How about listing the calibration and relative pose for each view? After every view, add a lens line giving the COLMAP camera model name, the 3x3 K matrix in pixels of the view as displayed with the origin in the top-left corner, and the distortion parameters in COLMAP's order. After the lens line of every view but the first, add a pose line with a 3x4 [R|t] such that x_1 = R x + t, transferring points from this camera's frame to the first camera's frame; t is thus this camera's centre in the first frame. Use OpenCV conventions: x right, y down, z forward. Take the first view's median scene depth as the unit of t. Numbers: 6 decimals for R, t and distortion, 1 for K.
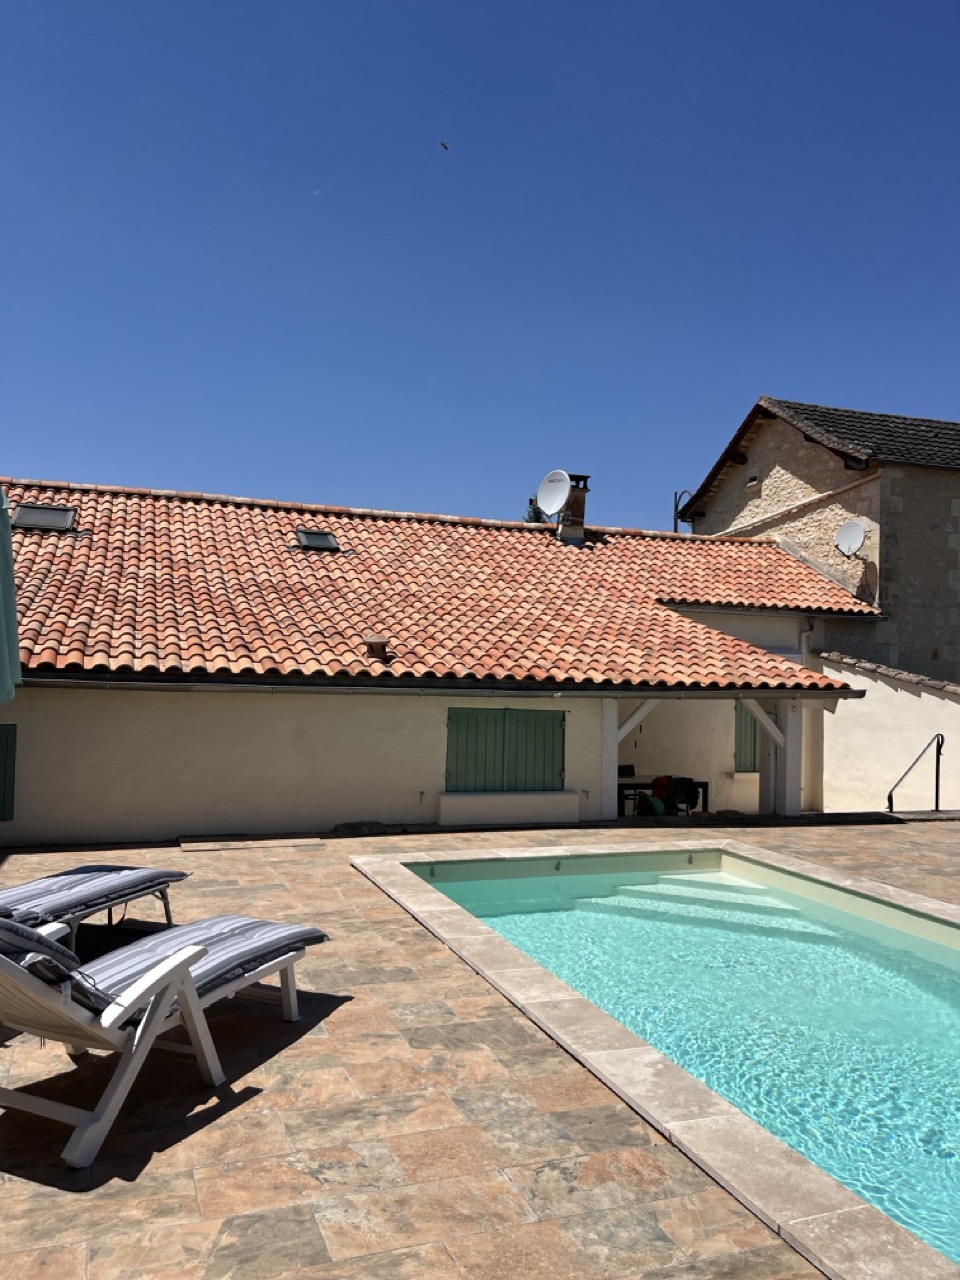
lens RADIAL K [[972.5, 0, 468.6], [0, 972.5, 649.3], [0, 0, 1]] dist [0.055375, -0.079598]
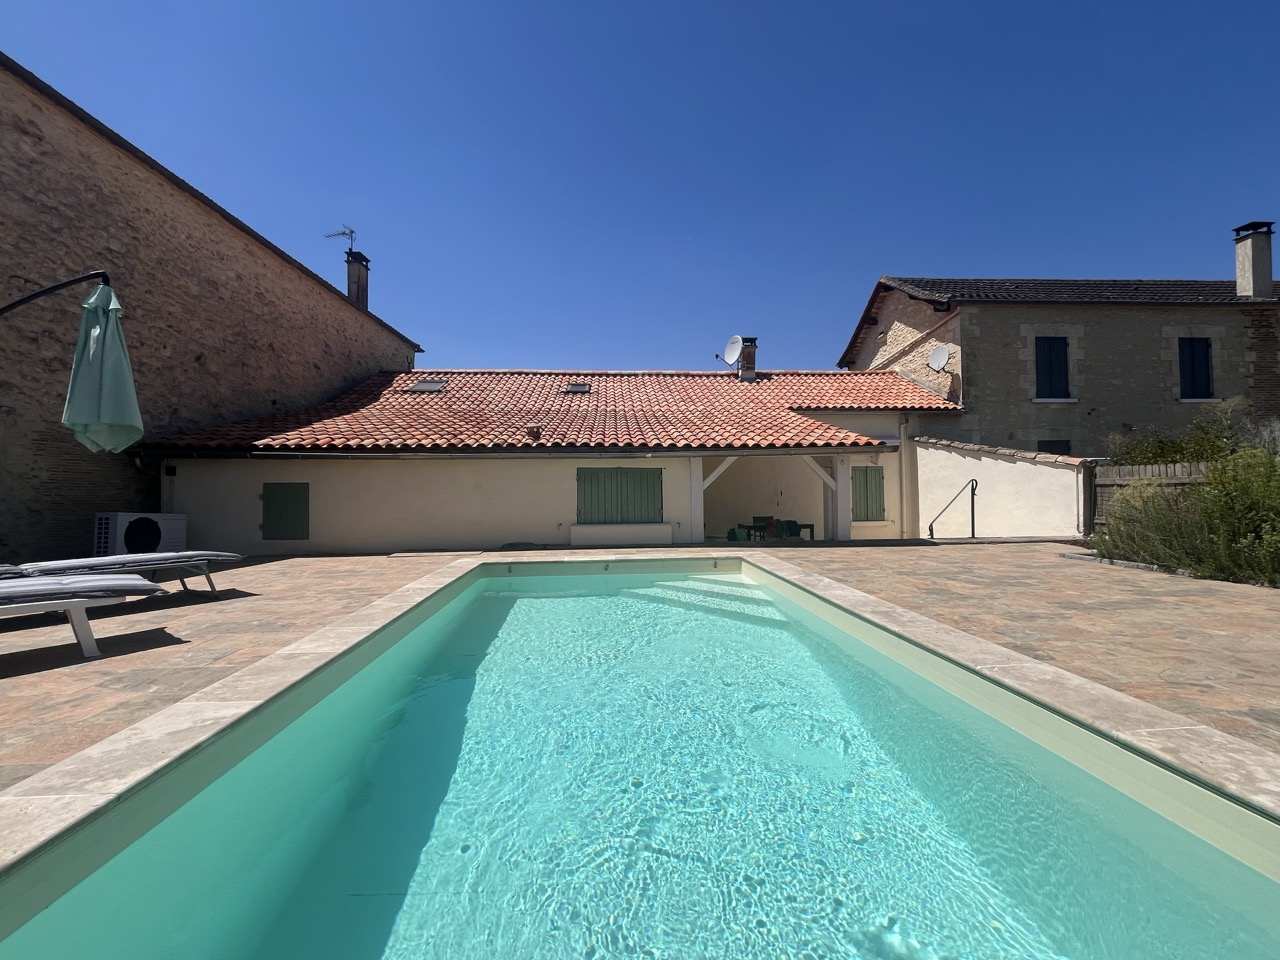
lens RADIAL K [[517.0, 0, 636.4], [0, 517.0, 483.9], [0, 0, 1]] dist [-0.003589, -0.000295]
pose [[0.961528, -0.038821, -0.271949, 0.167597], [0.041408, 0.999135, 0.003779, 0.050960], [0.271567, -0.014895, 0.962304, 0.152159]]
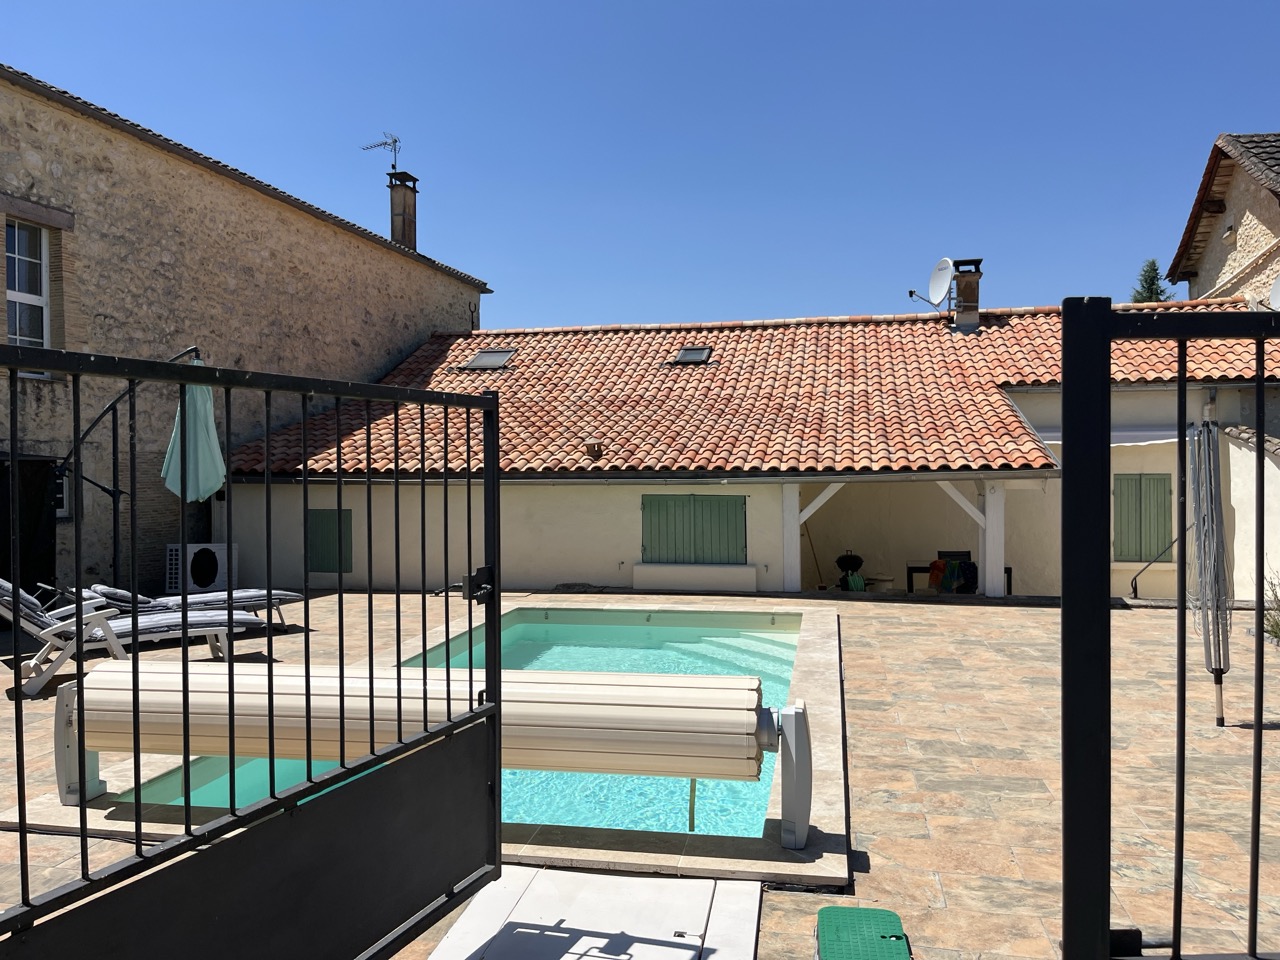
lens RADIAL K [[972.5, 0, 629.9], [0, 972.5, 478.5], [0, 0, 1]] dist [0.055375, -0.079598]
pose [[0.850001, -0.026510, -0.526113, 0.364068], [0.042837, 0.998904, 0.018875, 0.009517], [0.525036, -0.038581, 0.850205, -0.032025]]
